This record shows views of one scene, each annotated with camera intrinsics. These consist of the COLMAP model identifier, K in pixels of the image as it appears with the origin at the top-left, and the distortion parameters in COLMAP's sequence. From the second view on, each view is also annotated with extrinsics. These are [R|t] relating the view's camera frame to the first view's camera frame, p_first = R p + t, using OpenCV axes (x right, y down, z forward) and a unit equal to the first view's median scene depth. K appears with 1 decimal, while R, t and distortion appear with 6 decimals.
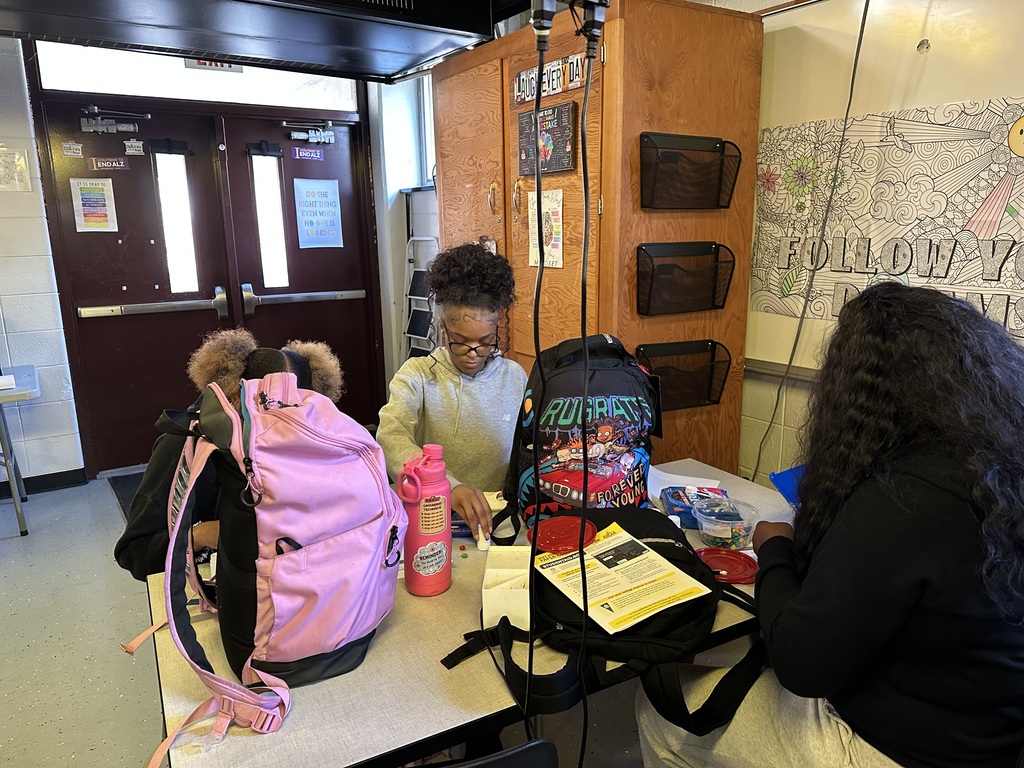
lens RADIAL K [[728.9, 0, 515.5], [0, 728.9, 386.7], [0, 0, 1]] dist [0.017506, -0.027576]
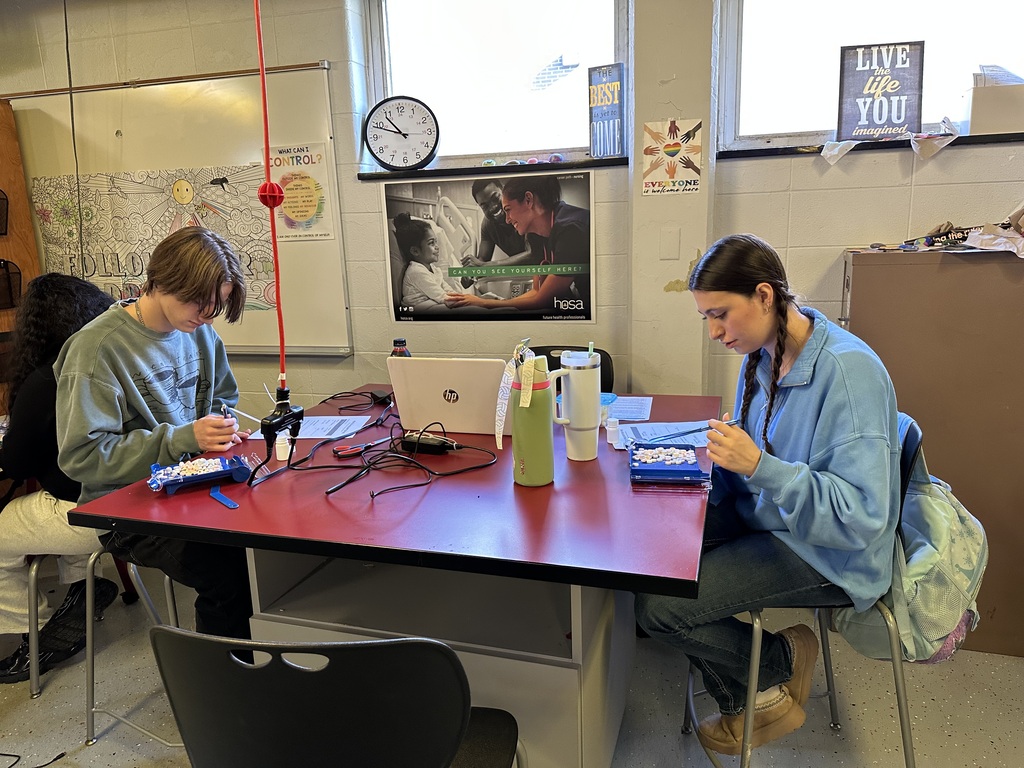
lens RADIAL K [[728.9, 0, 515.4], [0, 728.9, 390.6], [0, 0, 1]] dist [0.017506, -0.027576]
pose [[0.750059, -0.159851, 0.641763, 0.077775], [0.166707, 0.984716, 0.050436, 0.136562], [-0.640016, 0.069156, 0.765243, -0.660017]]
